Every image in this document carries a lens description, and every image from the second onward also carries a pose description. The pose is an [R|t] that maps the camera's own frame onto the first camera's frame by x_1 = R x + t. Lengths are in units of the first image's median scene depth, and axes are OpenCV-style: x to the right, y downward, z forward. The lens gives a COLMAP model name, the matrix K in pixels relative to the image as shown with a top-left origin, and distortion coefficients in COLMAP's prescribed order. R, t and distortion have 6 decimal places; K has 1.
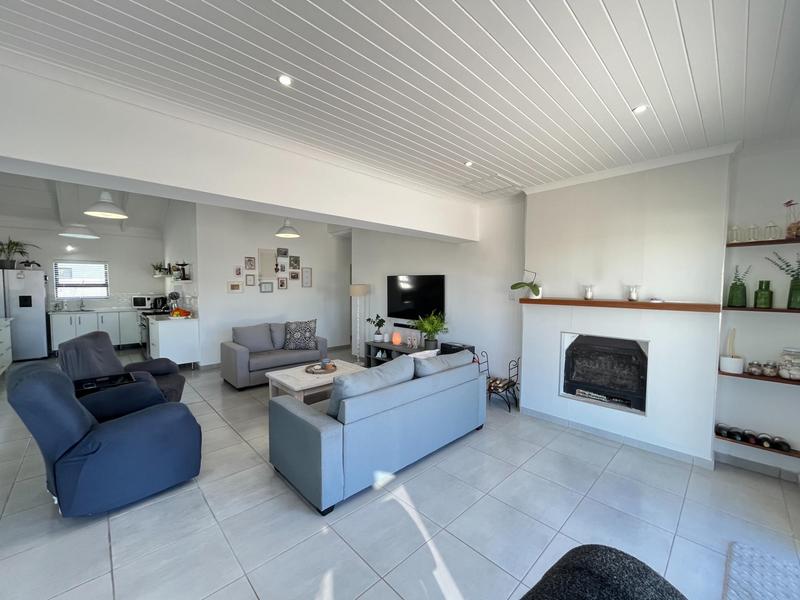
lens RADIAL K [[325.2, 0, 398.4], [0, 325.2, 302.0], [0, 0, 1]] dist [-0.001068, -0.000162]
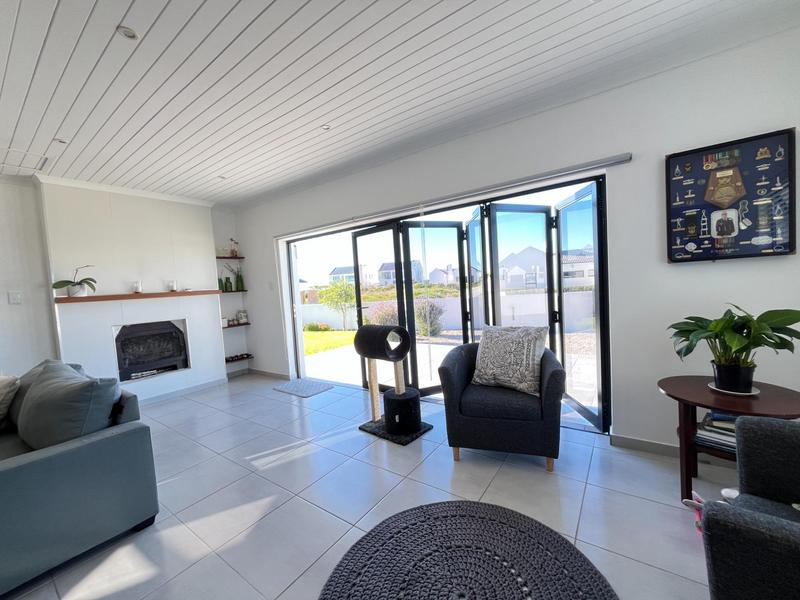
lens RADIAL K [[321.4, 0, 398.6], [0, 321.4, 302.3], [0, 0, 1]] dist [-0.000790, -0.000905]
pose [[-0.195986, -0.050063, 0.979328, -0.400042], [0.108031, 0.991515, 0.072305, 0.022490], [-0.974638, 0.119968, -0.188914, 0.156482]]
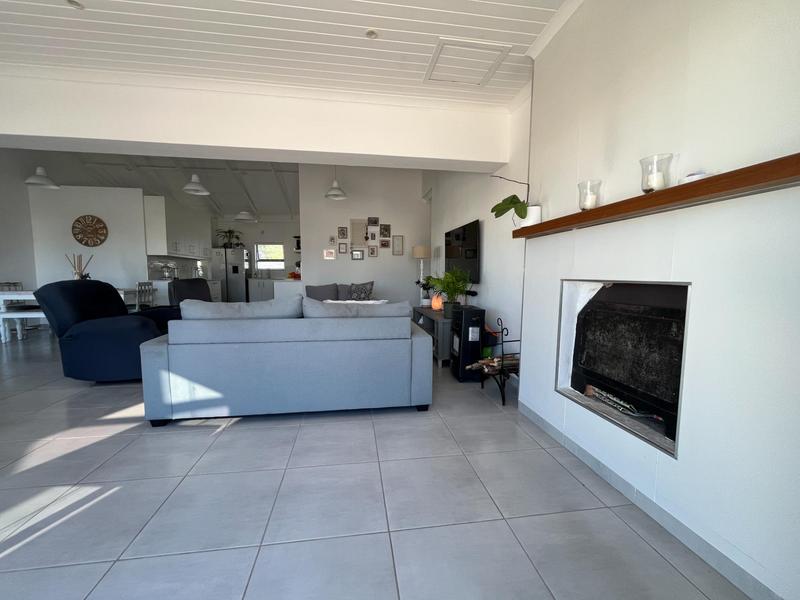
lens RADIAL K [[321.4, 0, 399.2], [0, 321.4, 301.5], [0, 0, 1]] dist [-0.000790, -0.000905]
pose [[0.818049, 0.045706, -0.573330, 0.334734], [-0.028875, 0.998844, 0.038429, 0.066365], [0.574424, -0.014882, 0.818423, 0.212044]]
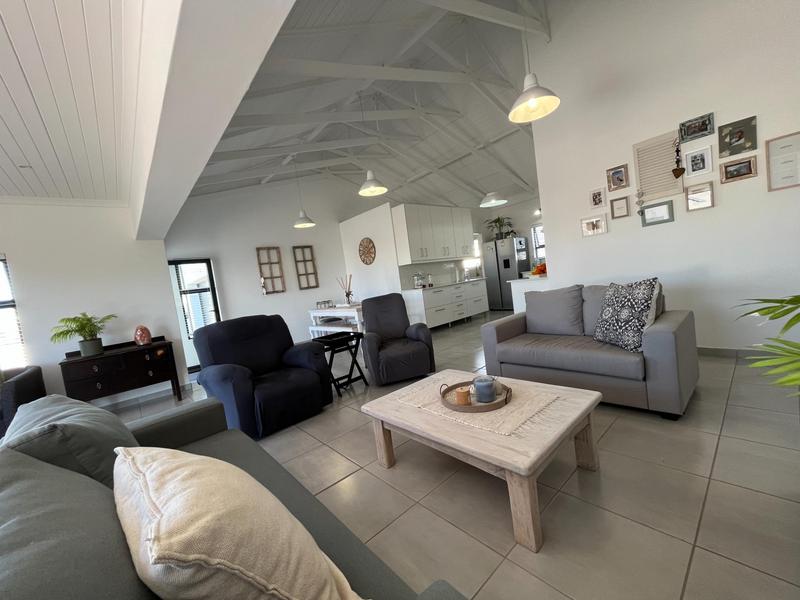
lens RADIAL K [[321.4, 0, 399.8], [0, 321.4, 303.7], [0, 0, 1]] dist [-0.000790, -0.000905]
pose [[-0.038675, 0.076952, -0.996284, 0.133230], [0.083246, 0.993813, 0.073529, 0.026431], [0.995778, -0.080093, -0.044842, 0.623848]]
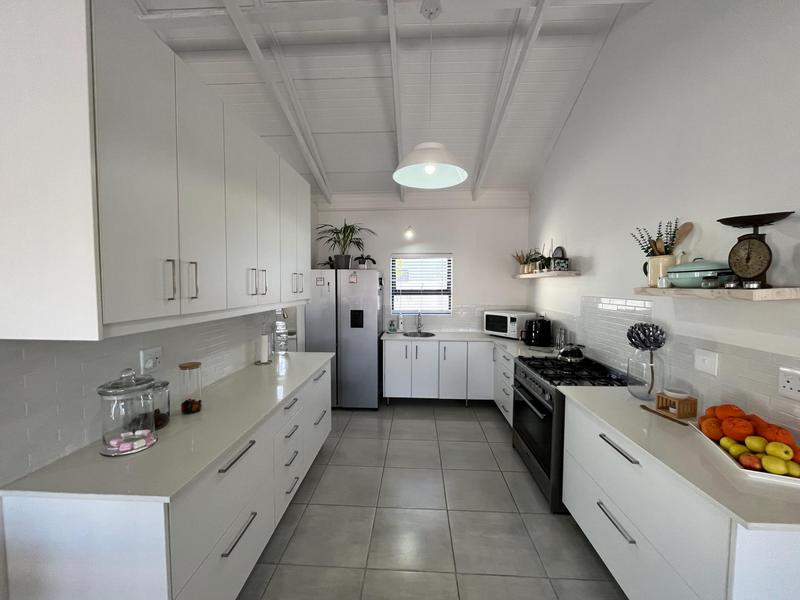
lens RADIAL K [[321.4, 0, 398.7], [0, 321.4, 301.3], [0, 0, 1]] dist [-0.000790, -0.000905]
pose [[0.685778, 0.036406, -0.726899, -0.632521], [-0.036804, 0.999205, 0.015322, -0.048259], [0.726879, 0.016245, 0.686573, 0.623105]]
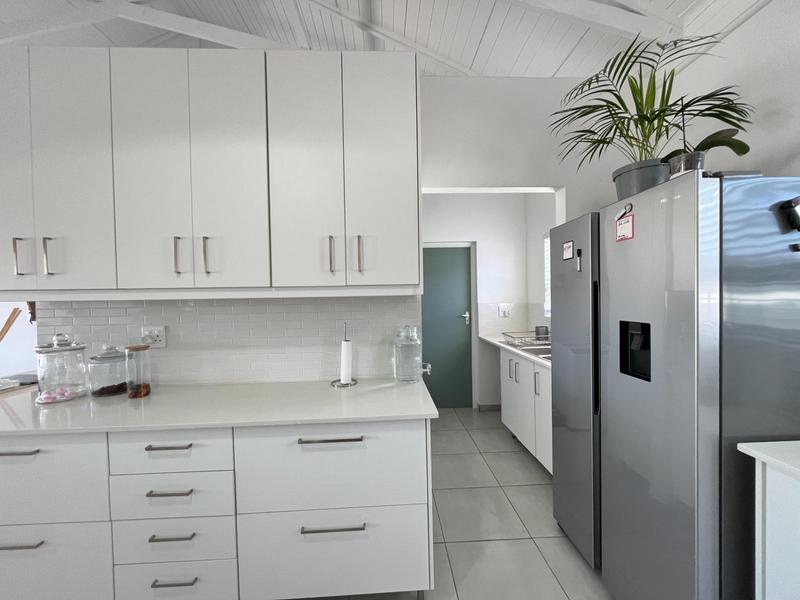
lens RADIAL K [[321.4, 0, 399.1], [0, 321.4, 299.7], [0, 0, 1]] dist [-0.000790, -0.000905]
pose [[-0.661037, 0.020163, -0.750082, -0.894597], [-0.016309, 0.999017, 0.041227, -0.038538], [0.750176, 0.039486, -0.660058, 1.015353]]
